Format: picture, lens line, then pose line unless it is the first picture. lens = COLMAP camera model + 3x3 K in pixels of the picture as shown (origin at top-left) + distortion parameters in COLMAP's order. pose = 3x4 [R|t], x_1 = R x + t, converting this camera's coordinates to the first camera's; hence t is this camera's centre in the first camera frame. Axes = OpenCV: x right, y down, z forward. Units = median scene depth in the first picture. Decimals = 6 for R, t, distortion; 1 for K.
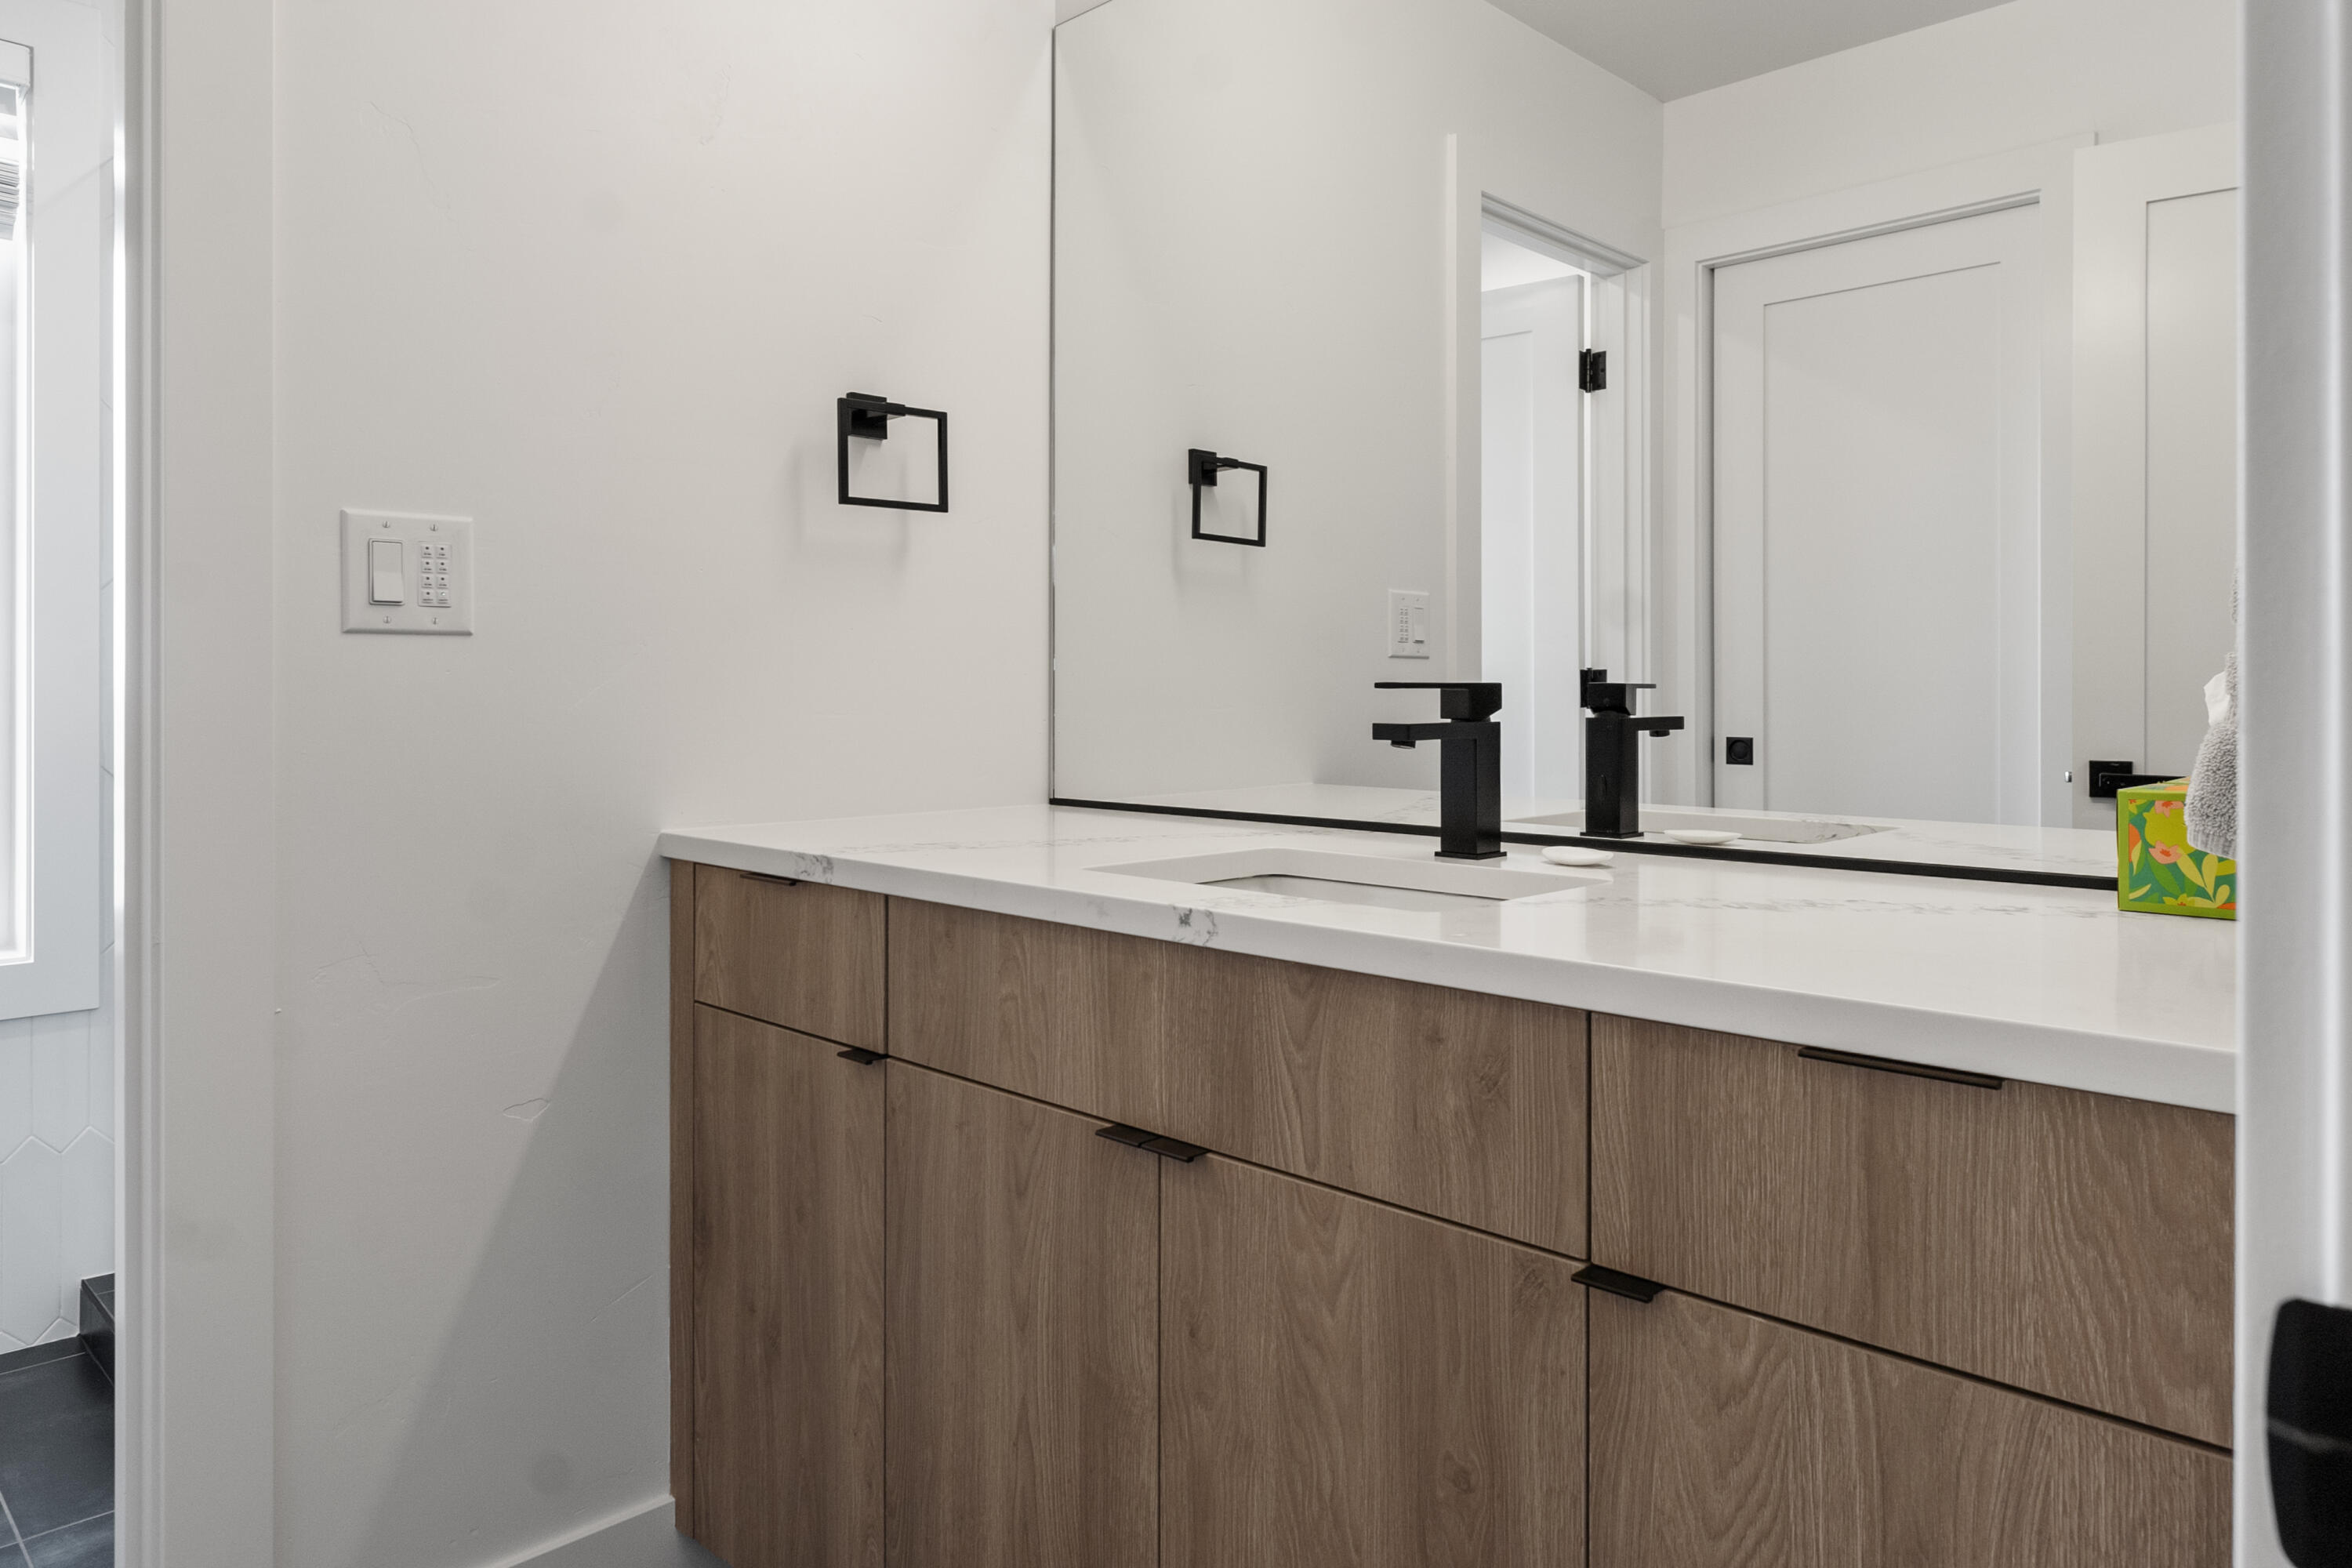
lens RADIAL K [[1531.3, 0, 1180.1], [0, 1531.3, 697.3], [0, 0, 1]] dist [-0.000619, 0.001131]
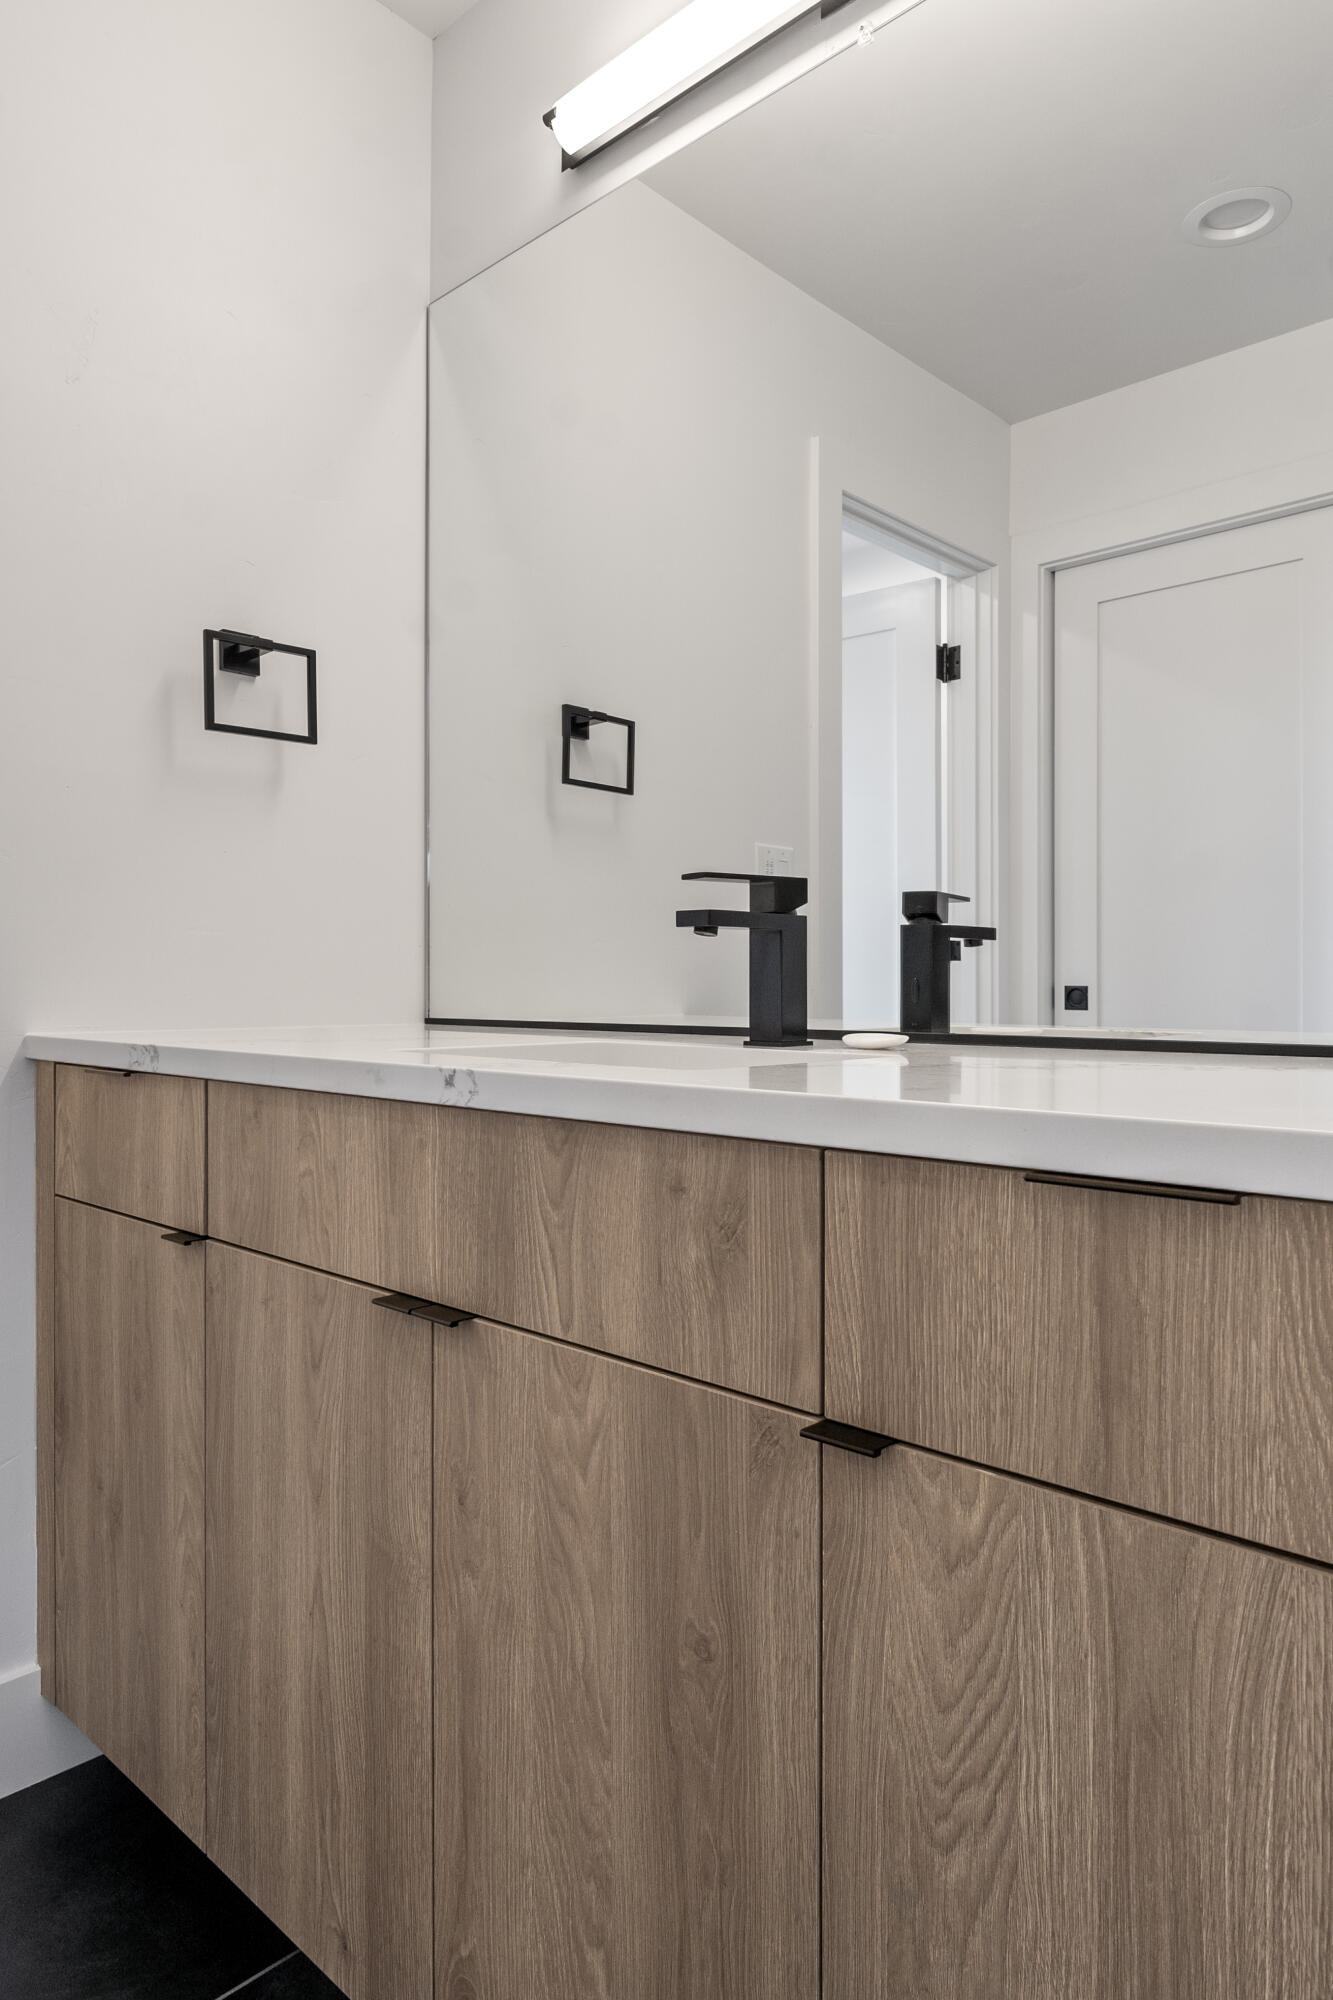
lens RADIAL K [[1266.7, 0, 666.5], [0, 1266.7, 1000.0], [0, 0, 1]] dist [0.000461, 0.000448]
pose [[0.999885, 0.000722, 0.015118, 0.131362], [-0.000774, 0.999994, 0.003385, 0.091182], [-0.015115, -0.003396, 0.999880, 0.185617]]
